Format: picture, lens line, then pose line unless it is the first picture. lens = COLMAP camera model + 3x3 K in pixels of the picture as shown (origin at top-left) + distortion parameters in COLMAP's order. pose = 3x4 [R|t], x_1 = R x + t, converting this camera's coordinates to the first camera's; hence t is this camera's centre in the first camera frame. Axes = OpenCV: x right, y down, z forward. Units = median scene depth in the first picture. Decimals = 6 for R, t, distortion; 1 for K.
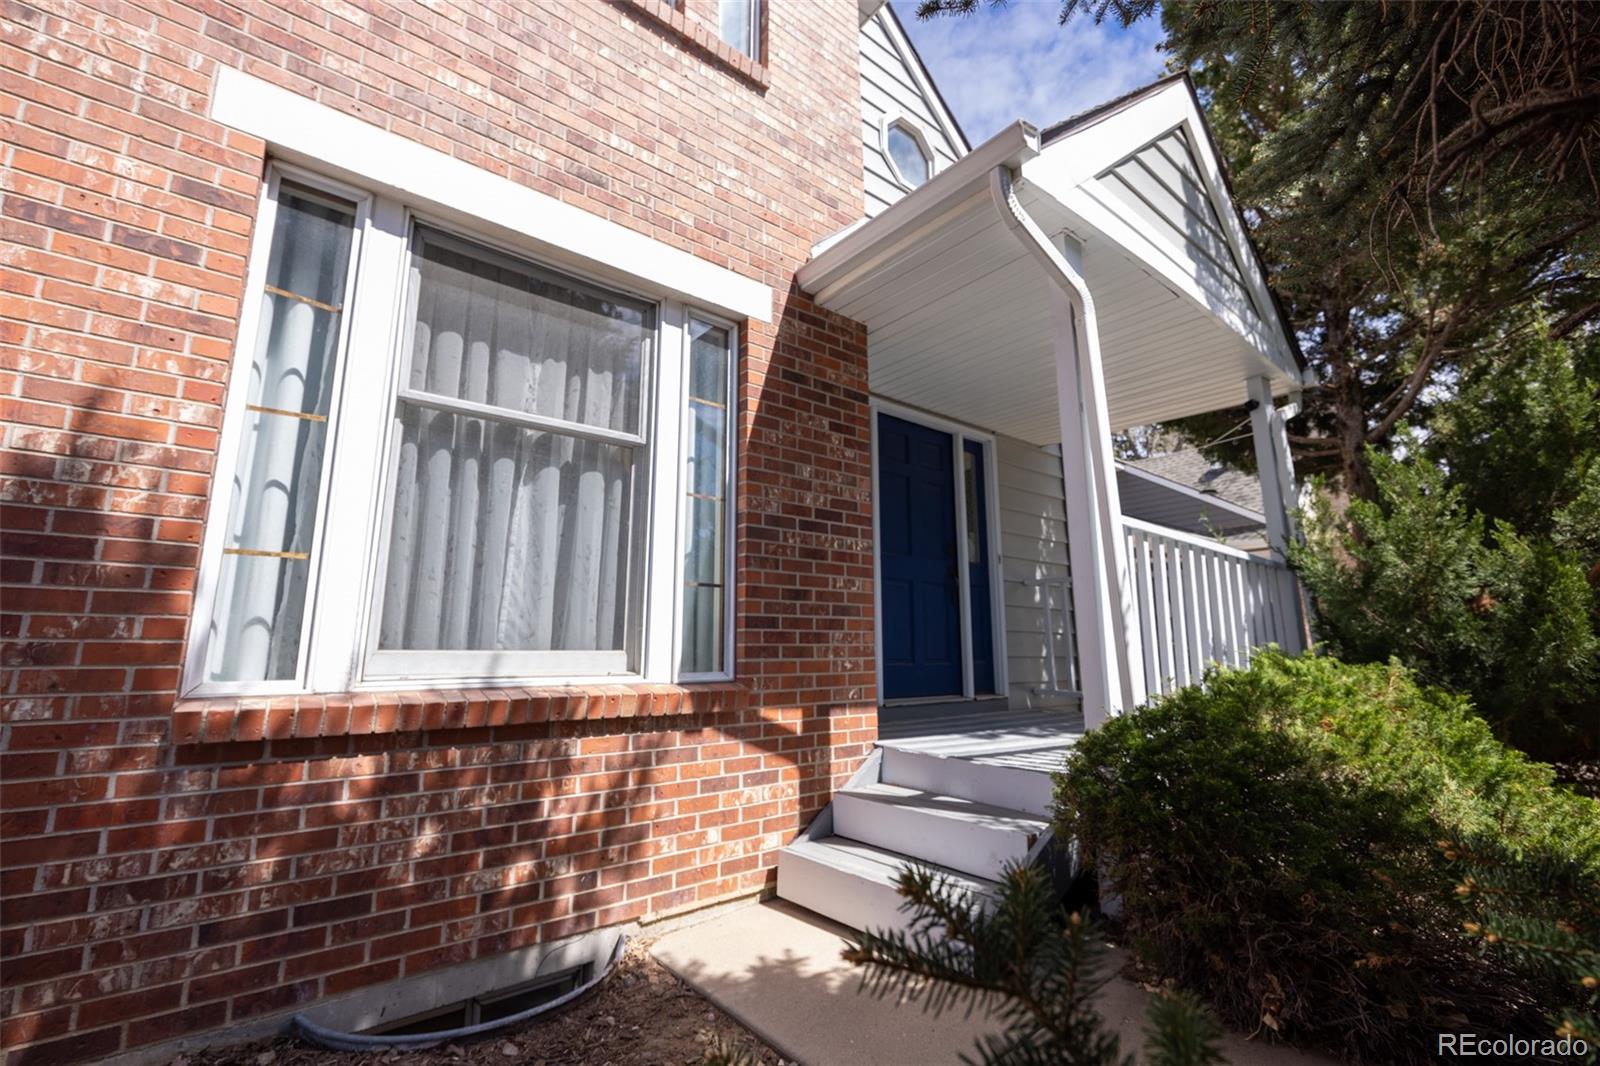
lens RADIAL K [[688.4, 0, 793.9], [0, 688.4, 530.6], [0, 0, 1]] dist [0.010087, -0.000309]
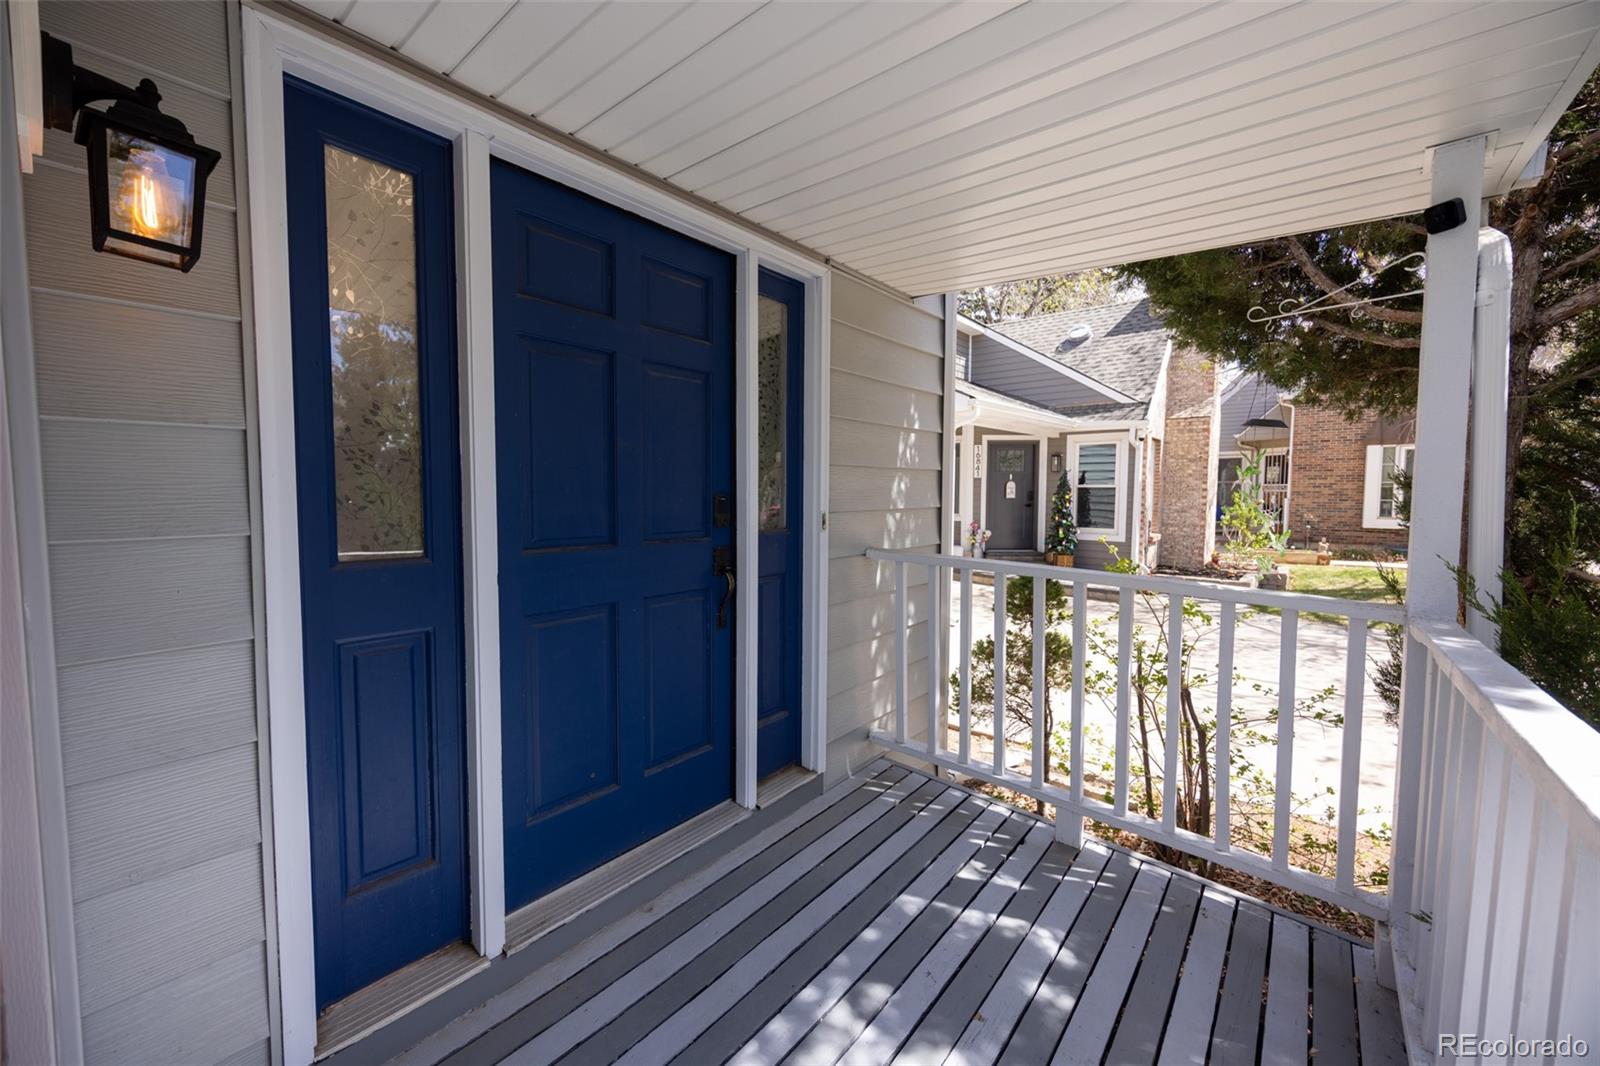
lens RADIAL K [[606.7, 0, 798.3], [0, 606.7, 528.8], [0, 0, 1]] dist [0.000352, -0.000451]
pose [[0.979857, -0.010218, 0.199440, 0.232453], [-0.040044, 0.968354, 0.246347, -0.080043], [-0.195646, -0.249371, 0.948439, 0.699848]]
